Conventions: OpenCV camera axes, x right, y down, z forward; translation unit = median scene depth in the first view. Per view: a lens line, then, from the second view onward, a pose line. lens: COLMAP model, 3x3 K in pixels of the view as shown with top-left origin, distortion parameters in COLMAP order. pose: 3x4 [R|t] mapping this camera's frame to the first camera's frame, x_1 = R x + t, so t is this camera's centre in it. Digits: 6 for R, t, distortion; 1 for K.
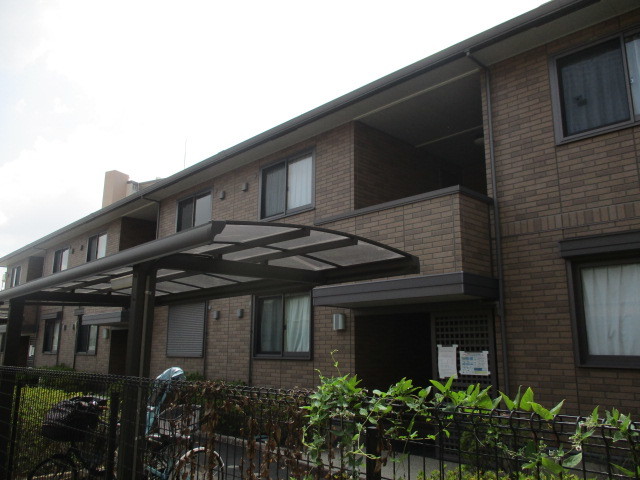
lens RADIAL K [[536.8, 0, 320.0], [0, 536.8, 240.0], [0, 0, 1]] dist [-0.045938, 0.010901]
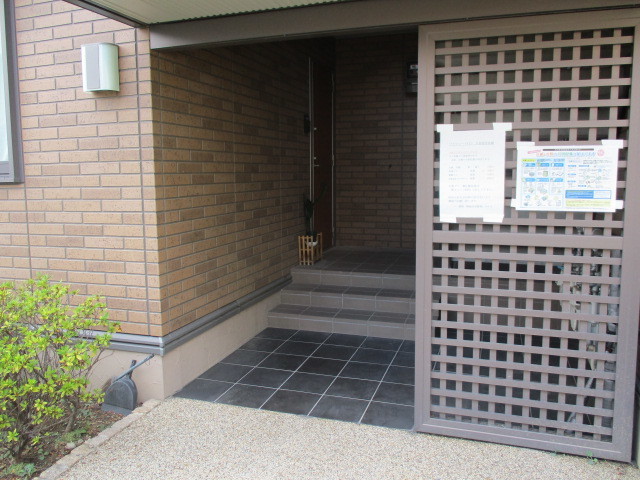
lens RADIAL K [[536.8, 0, 320.0], [0, 536.8, 240.0], [0, 0, 1]] dist [-0.045938, 0.010901]
pose [[0.882277, -0.067995, 0.465794, -0.006352], [-0.081130, 0.952741, 0.292749, 0.175968], [-0.463687, -0.296076, 0.835065, 0.748318]]
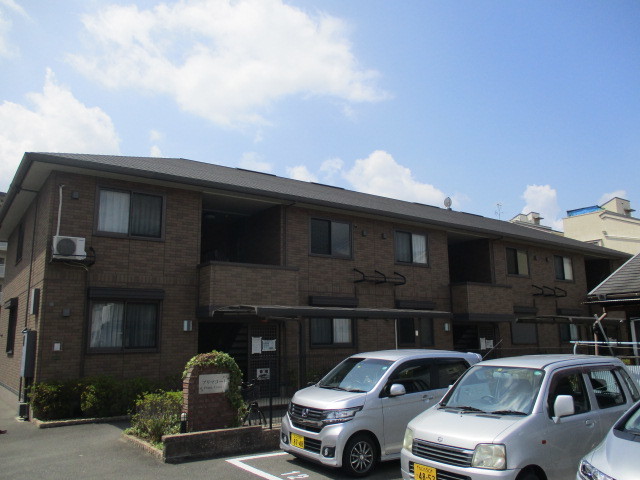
lens RADIAL K [[536.8, 0, 320.0], [0, 536.8, 240.0], [0, 0, 1]] dist [-0.045938, 0.010901]
pose [[0.149869, 0.159991, 0.975675, -1.746266], [-0.176759, 0.975258, -0.132772, 0.067073], [-0.972777, -0.152561, 0.174441, 0.475855]]
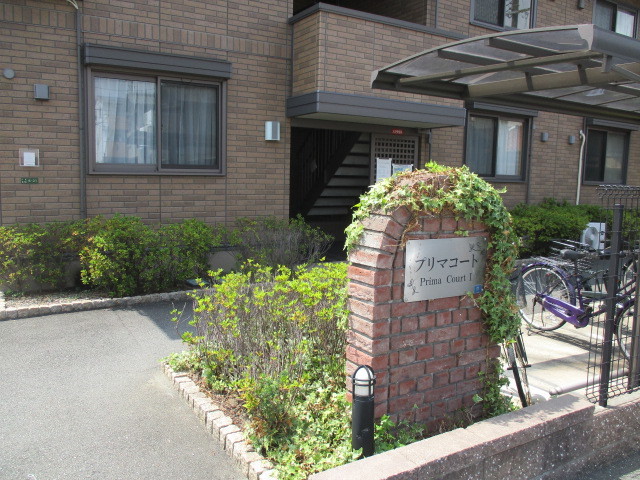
lens RADIAL K [[530.9, 0, 348.3], [0, 530.9, 240.9], [0, 0, 1]] dist [-0.051702, 0.011223]
pose [[0.169180, -0.129900, 0.976987, -0.948104], [-0.213711, 0.962857, 0.165028, 0.196923], [-0.962136, -0.236713, 0.135135, 0.876616]]
